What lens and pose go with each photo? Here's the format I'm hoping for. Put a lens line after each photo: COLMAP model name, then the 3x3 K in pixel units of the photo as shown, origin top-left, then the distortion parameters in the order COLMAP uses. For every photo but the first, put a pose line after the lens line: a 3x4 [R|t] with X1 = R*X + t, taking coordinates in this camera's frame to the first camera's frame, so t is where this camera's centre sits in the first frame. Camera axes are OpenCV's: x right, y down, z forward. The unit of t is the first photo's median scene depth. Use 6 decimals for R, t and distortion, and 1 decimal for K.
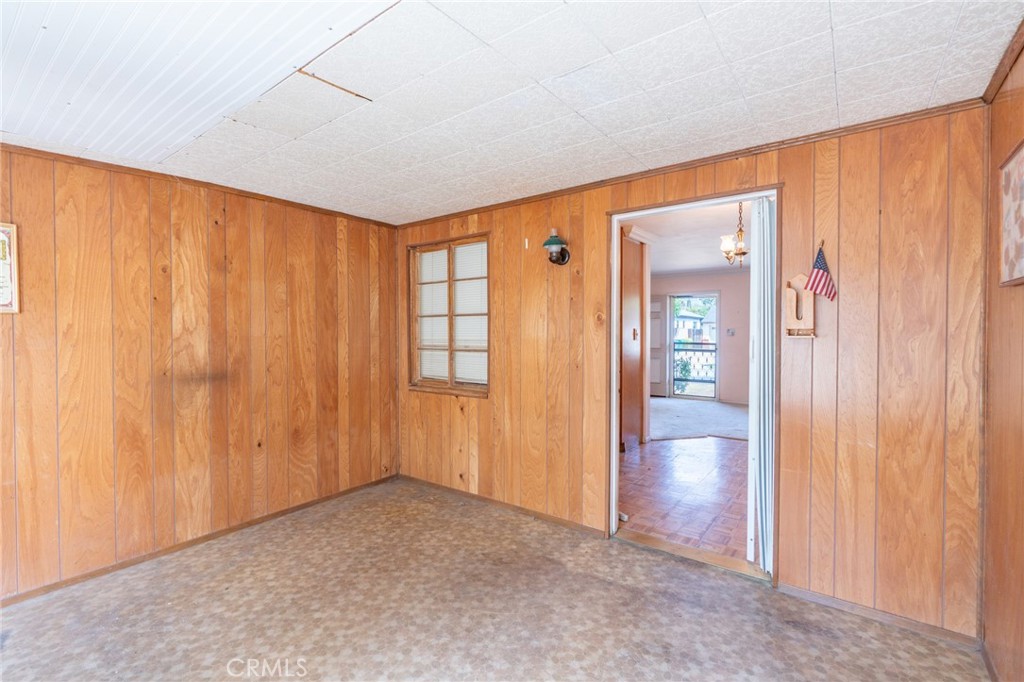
lens RADIAL K [[458.4, 0, 509.5], [0, 458.4, 339.5], [0, 0, 1]] dist [-0.013349, 0.005017]
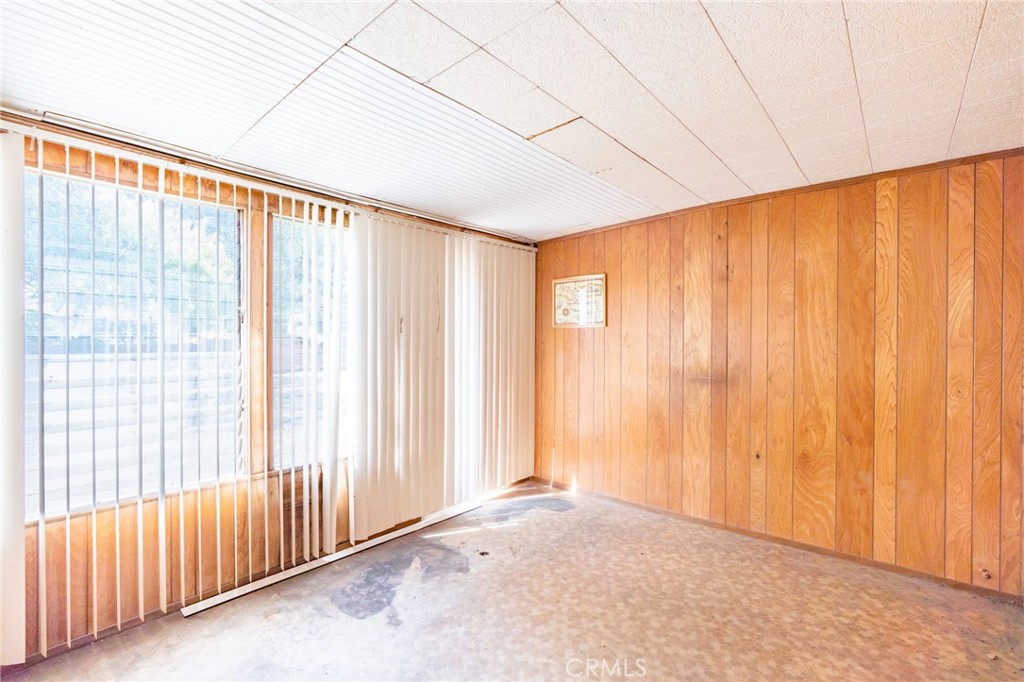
lens RADIAL K [[458.4, 0, 508.4], [0, 458.4, 338.6], [0, 0, 1]] dist [-0.013349, 0.005017]
pose [[-0.069530, 0.005901, -0.997562, 0.442722], [-0.017484, 0.999822, 0.007133, -0.013762], [0.997427, 0.017937, -0.069415, 0.540237]]
